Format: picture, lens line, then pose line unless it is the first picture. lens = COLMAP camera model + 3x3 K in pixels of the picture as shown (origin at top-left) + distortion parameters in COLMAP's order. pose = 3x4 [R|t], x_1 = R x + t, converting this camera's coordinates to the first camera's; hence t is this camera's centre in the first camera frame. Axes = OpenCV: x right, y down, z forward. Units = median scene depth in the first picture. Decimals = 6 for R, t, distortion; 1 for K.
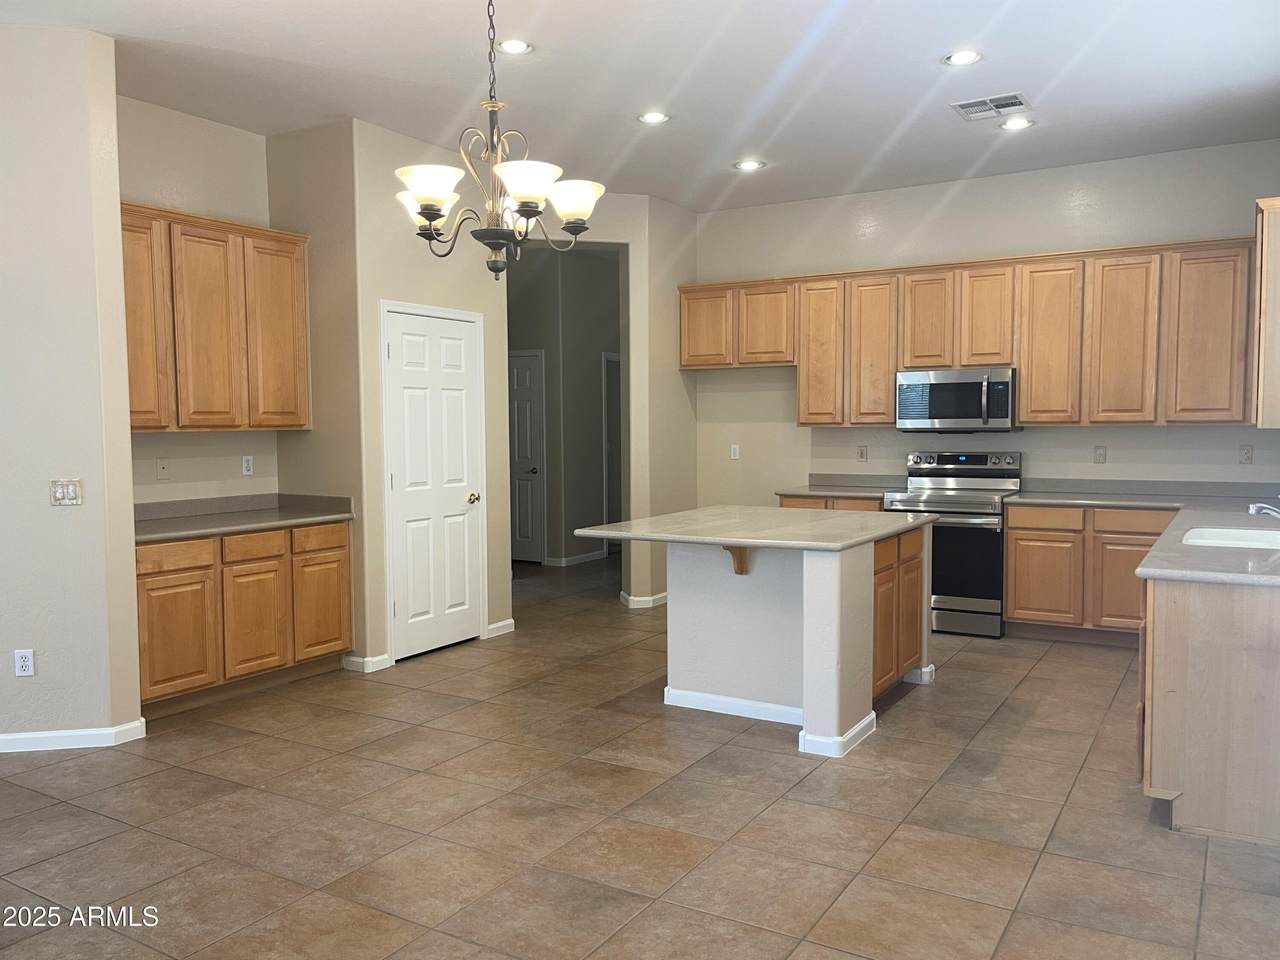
lens RADIAL K [[997.5, 0, 641.7], [0, 997.5, 487.8], [0, 0, 1]] dist [0.069902, -0.084851]
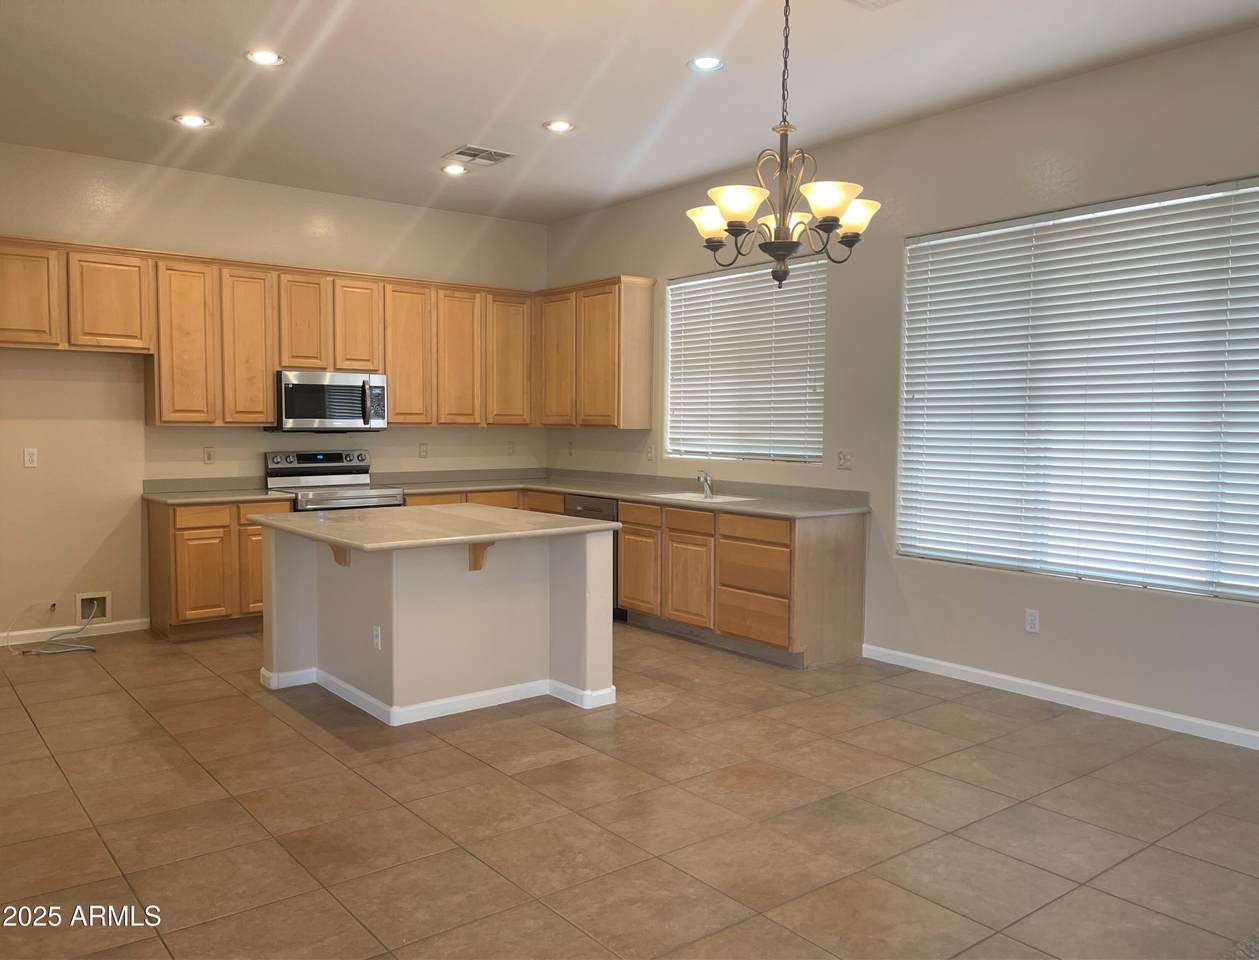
lens RADIAL K [[975.7, 0, 629.5], [0, 975.7, 480.0], [0, 0, 1]] dist [0.041245, -0.005141]
pose [[0.353982, -0.046968, 0.934072, -0.752075], [0.054093, 0.998094, 0.029688, -0.025865], [-0.933687, 0.040018, 0.355848, 0.479992]]
